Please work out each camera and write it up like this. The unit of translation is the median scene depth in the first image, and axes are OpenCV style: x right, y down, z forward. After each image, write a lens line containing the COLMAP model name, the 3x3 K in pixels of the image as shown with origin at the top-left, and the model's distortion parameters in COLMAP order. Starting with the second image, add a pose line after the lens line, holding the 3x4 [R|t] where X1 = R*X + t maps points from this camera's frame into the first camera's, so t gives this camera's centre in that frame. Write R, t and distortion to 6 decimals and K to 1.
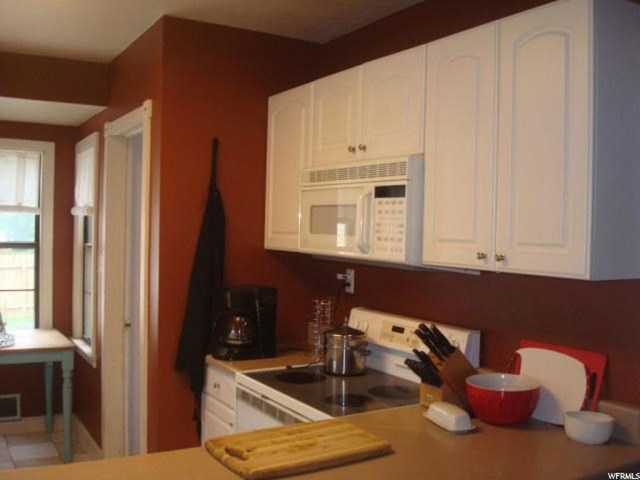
lens RADIAL K [[652.6, 0, 320.0], [0, 652.6, 240.0], [0, 0, 1]] dist [0.008997, -0.257958]
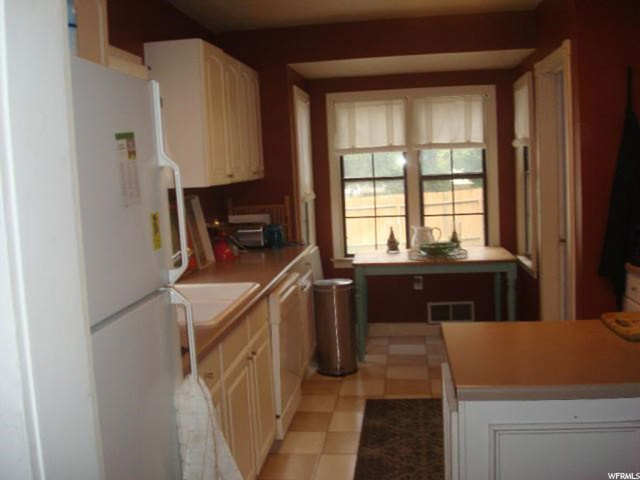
lens RADIAL K [[652.6, 0, 320.0], [0, 652.6, 240.0], [0, 0, 1]] dist [0.008997, -0.257958]
pose [[0.784186, 0.008124, -0.620472, 0.068087], [0.056003, 0.994907, 0.083806, 0.010217], [0.617993, -0.100468, 0.779737, -0.125852]]
